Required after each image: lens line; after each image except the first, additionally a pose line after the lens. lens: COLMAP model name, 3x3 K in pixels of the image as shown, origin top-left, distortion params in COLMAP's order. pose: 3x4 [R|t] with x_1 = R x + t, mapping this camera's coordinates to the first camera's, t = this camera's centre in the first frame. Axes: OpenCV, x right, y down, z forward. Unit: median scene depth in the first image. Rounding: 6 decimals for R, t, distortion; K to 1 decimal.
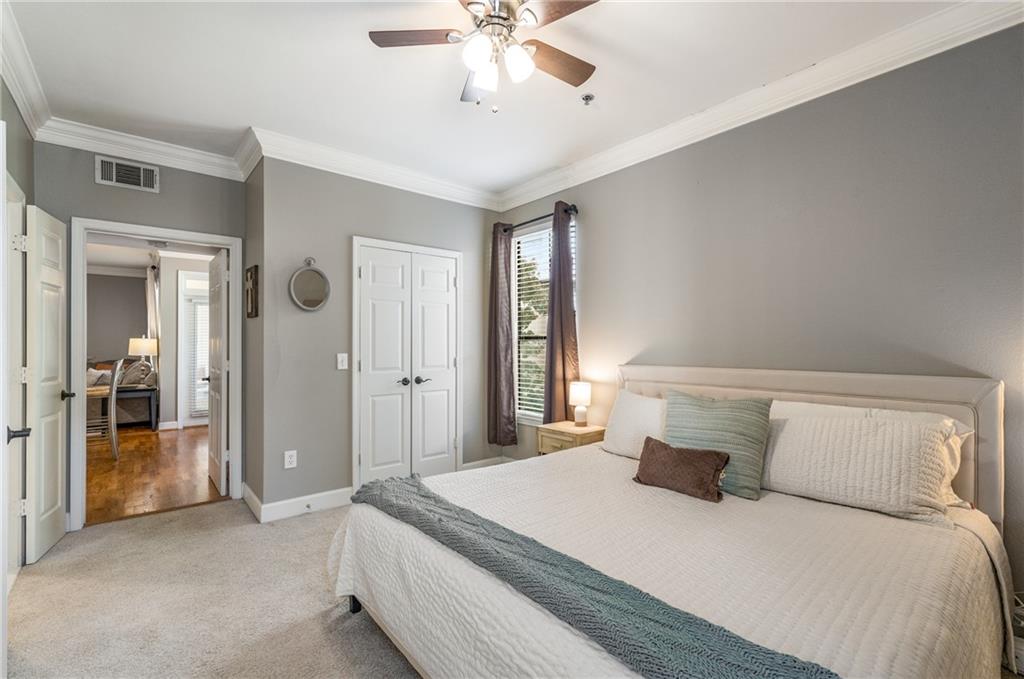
lens RADIAL K [[456.7, 0, 512.0], [0, 456.7, 339.5], [0, 0, 1]] dist [0.000786, 0.000211]
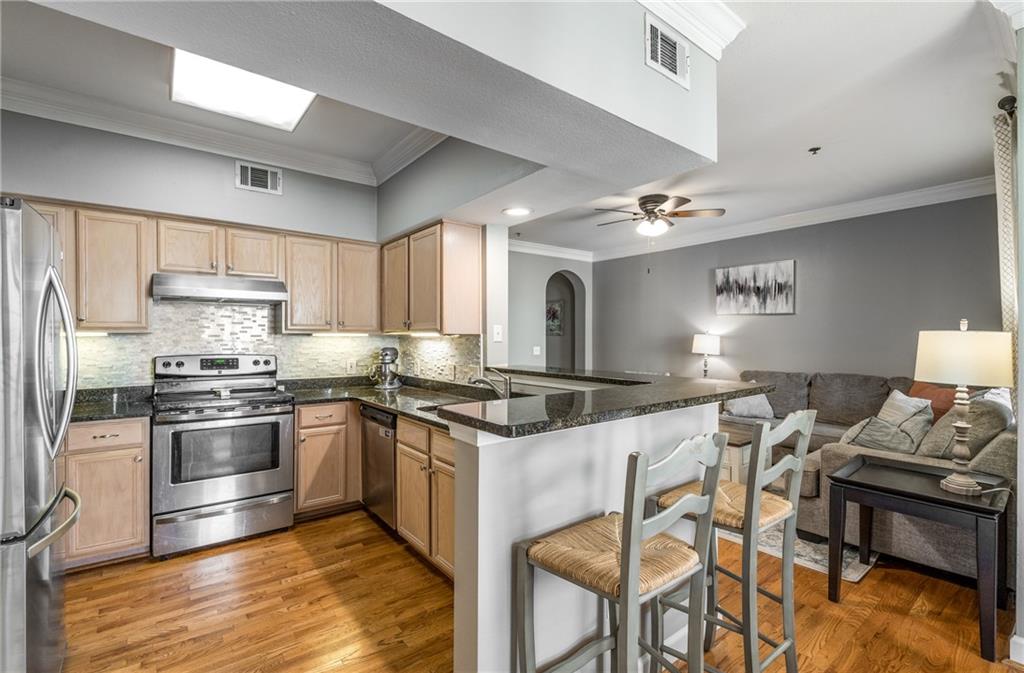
lens RADIAL K [[454.5, 0, 513.4], [0, 454.5, 335.9], [0, 0, 1]] dist [-0.000565, -0.000679]
pose [[-0.023391, 0.001878, -0.999725, -0.378788], [0.009748, 0.999951, 0.001650, -0.001871], [0.999679, -0.009707, -0.023408, 0.544748]]
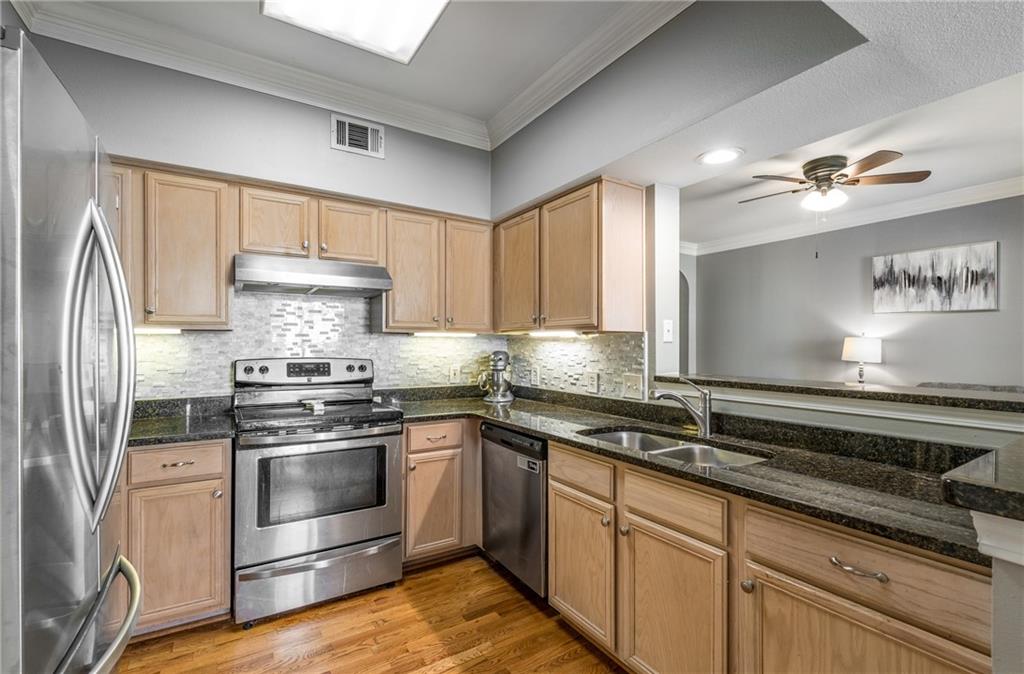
lens RADIAL K [[450.2, 0, 512.1], [0, 450.2, 341.3], [0, 0, 1]] dist [-0.000033, -0.000921]
pose [[-0.117040, -0.003803, -0.993120, -0.469641], [0.008870, 0.999949, -0.004875, 0.003526], [0.993088, -0.009379, -0.117001, 0.459279]]
